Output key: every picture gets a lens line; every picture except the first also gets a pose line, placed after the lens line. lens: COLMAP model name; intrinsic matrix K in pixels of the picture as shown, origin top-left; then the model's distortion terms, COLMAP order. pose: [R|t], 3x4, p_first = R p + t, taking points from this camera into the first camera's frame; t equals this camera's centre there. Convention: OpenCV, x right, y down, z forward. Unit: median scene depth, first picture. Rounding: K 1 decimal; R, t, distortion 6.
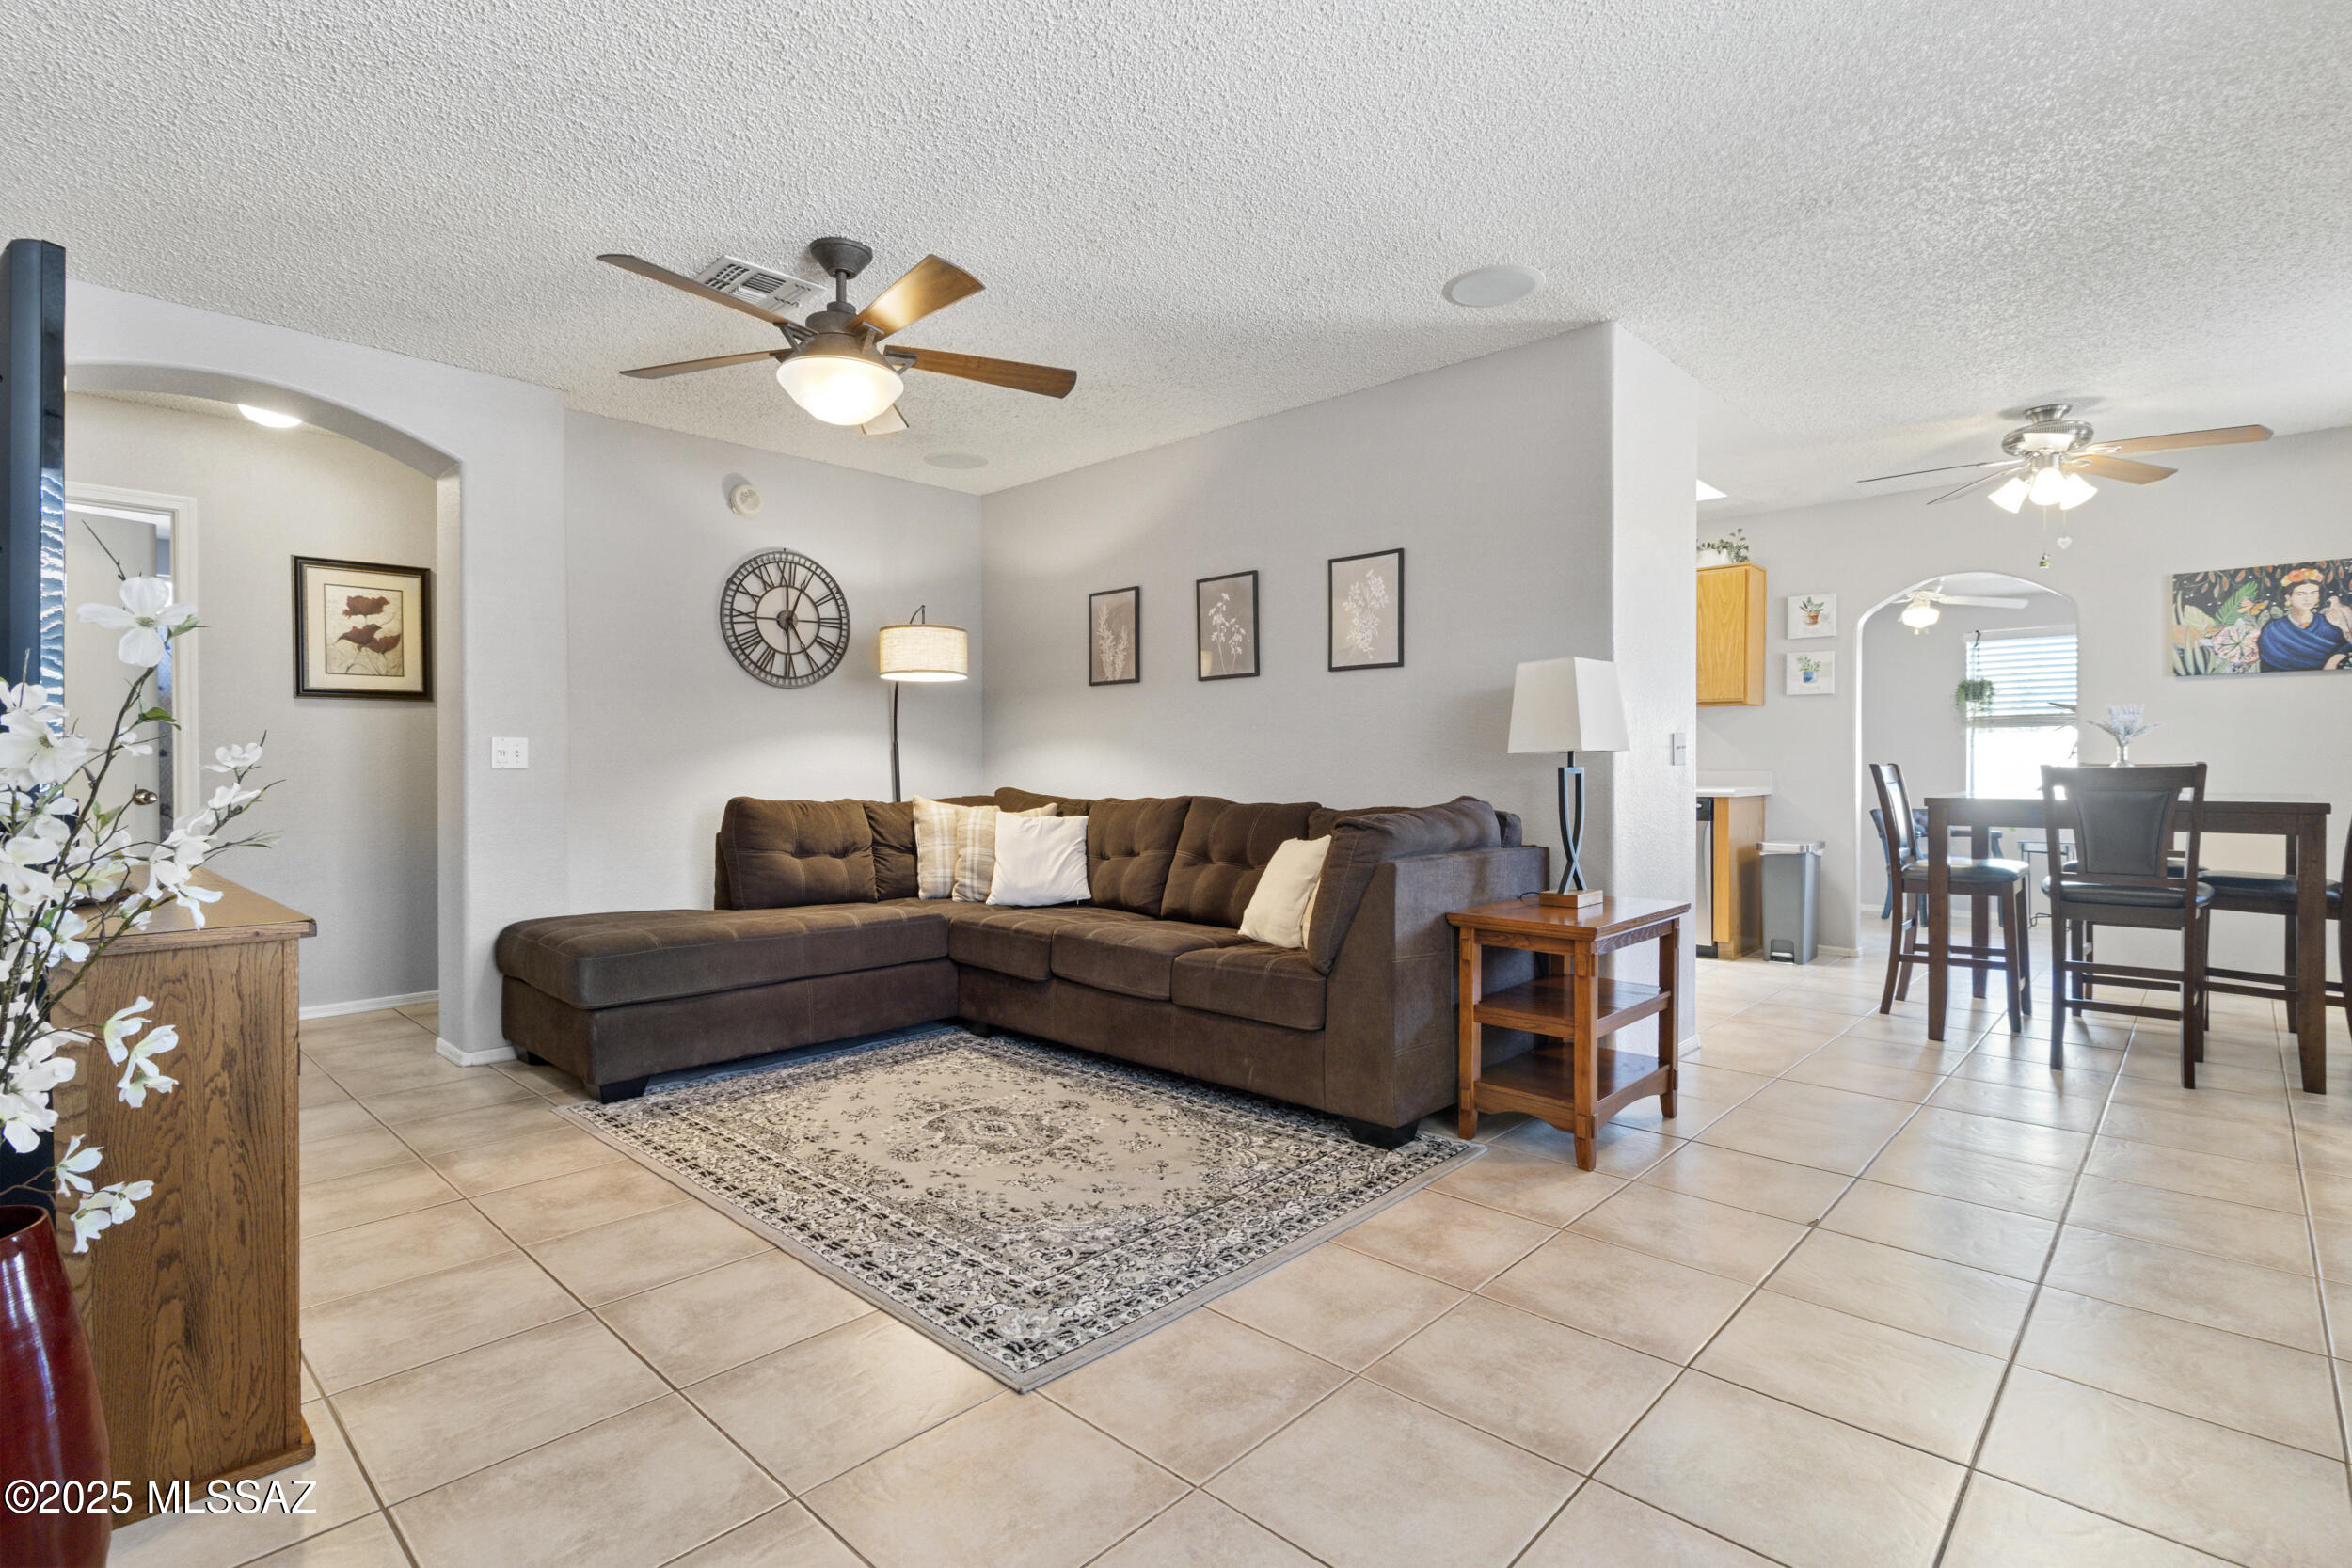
lens RADIAL K [[1113.3, 0, 1208.6], [0, 1113.3, 780.5], [0, 0, 1]] dist [0.000376, 0.000331]
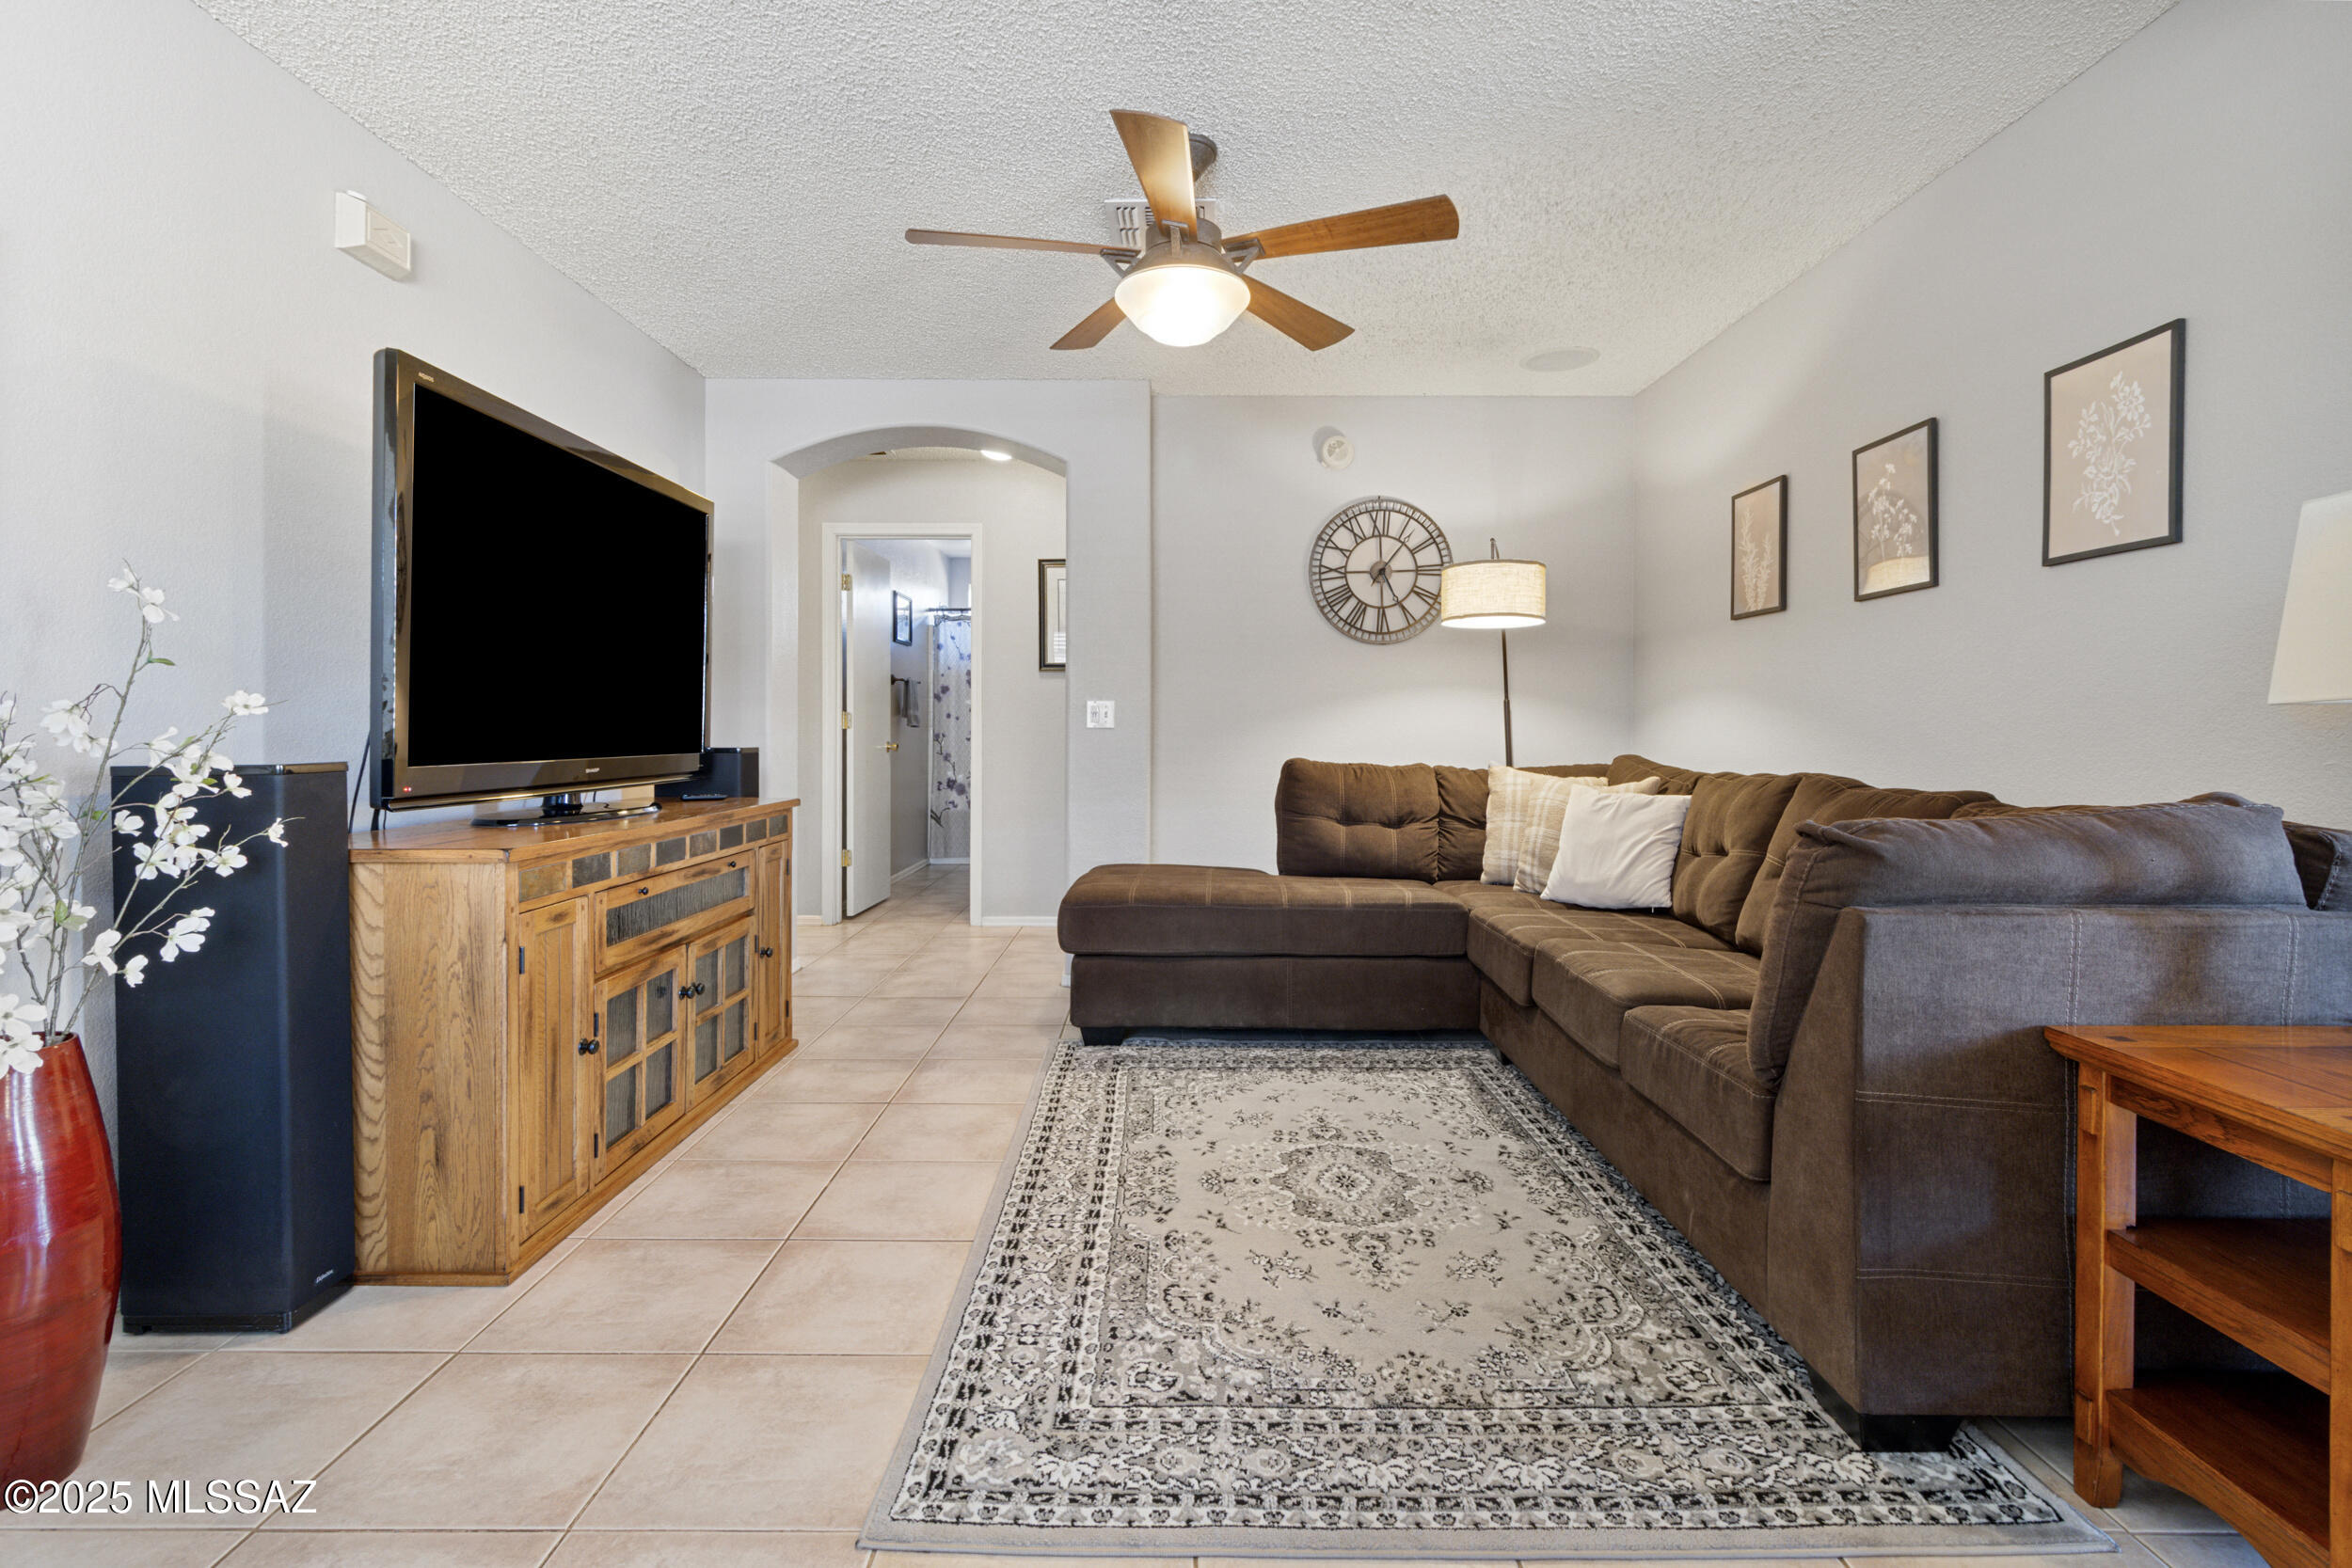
lens RADIAL K [[1111.7, 0, 1176.3], [0, 1111.7, 736.8], [0, 0, 1]] dist [0.000942, 0.000408]
pose [[0.674685, 0.009889, -0.738040, 0.310864], [-0.013058, 0.999914, 0.001462, -0.005587], [0.737991, 0.008651, 0.674755, 0.370531]]
